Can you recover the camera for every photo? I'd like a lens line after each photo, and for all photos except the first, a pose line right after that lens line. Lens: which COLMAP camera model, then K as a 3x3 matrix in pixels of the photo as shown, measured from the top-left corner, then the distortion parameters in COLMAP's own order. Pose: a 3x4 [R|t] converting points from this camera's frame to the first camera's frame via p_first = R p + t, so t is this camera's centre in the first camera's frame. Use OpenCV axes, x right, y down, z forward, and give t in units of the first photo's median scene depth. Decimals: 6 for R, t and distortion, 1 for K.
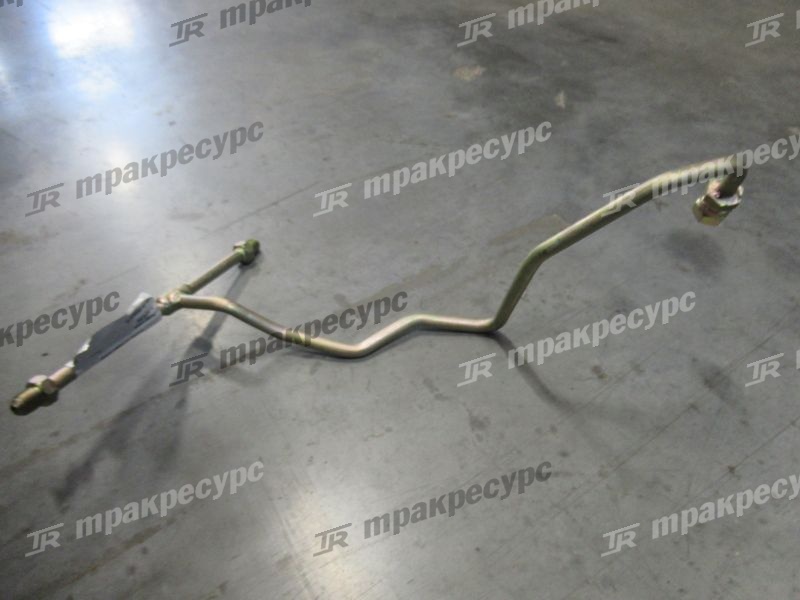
lens RADIAL K [[584.0, 0, 398.7], [0, 584.0, 304.5], [0, 0, 1]] dist [0.011567, -0.016033]
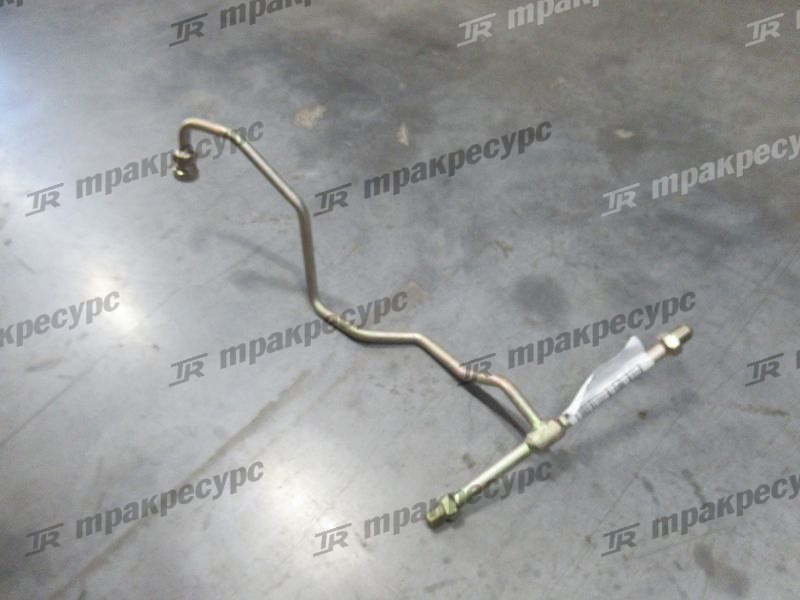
lens RADIAL K [[584.0, 0, 395.8], [0, 584.0, 298.2], [0, 0, 1]] dist [0.011567, -0.016033]
pose [[0.969434, -0.221406, 0.105724, 0.136844], [0.209299, 0.971120, 0.114540, -0.277502], [-0.128030, -0.088911, 0.987777, -0.025764]]
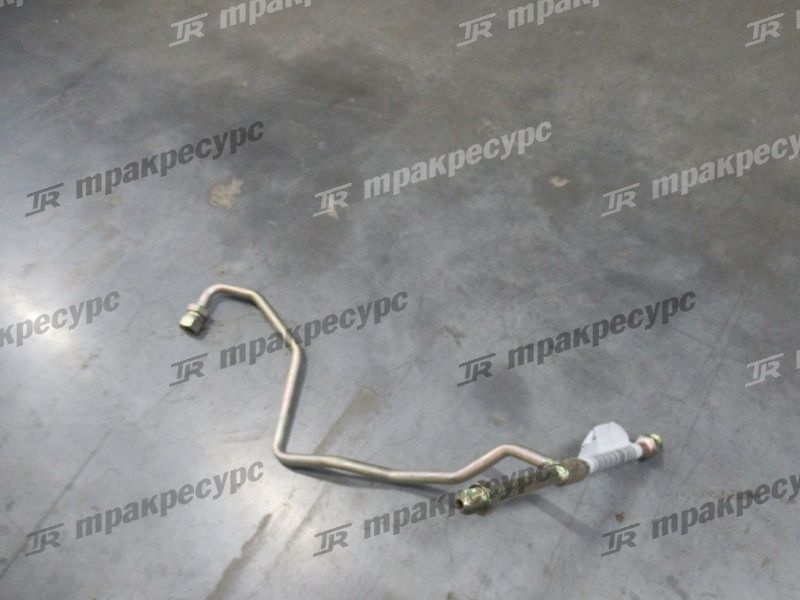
lens RADIAL K [[584.0, 0, 391.6], [0, 584.0, 297.3], [0, 0, 1]] dist [0.011567, -0.016033]
pose [[0.917145, -0.356780, 0.177633, 0.208764], [0.322774, 0.926362, 0.194090, -0.520148], [-0.233800, -0.120673, 0.964767, 0.072150]]
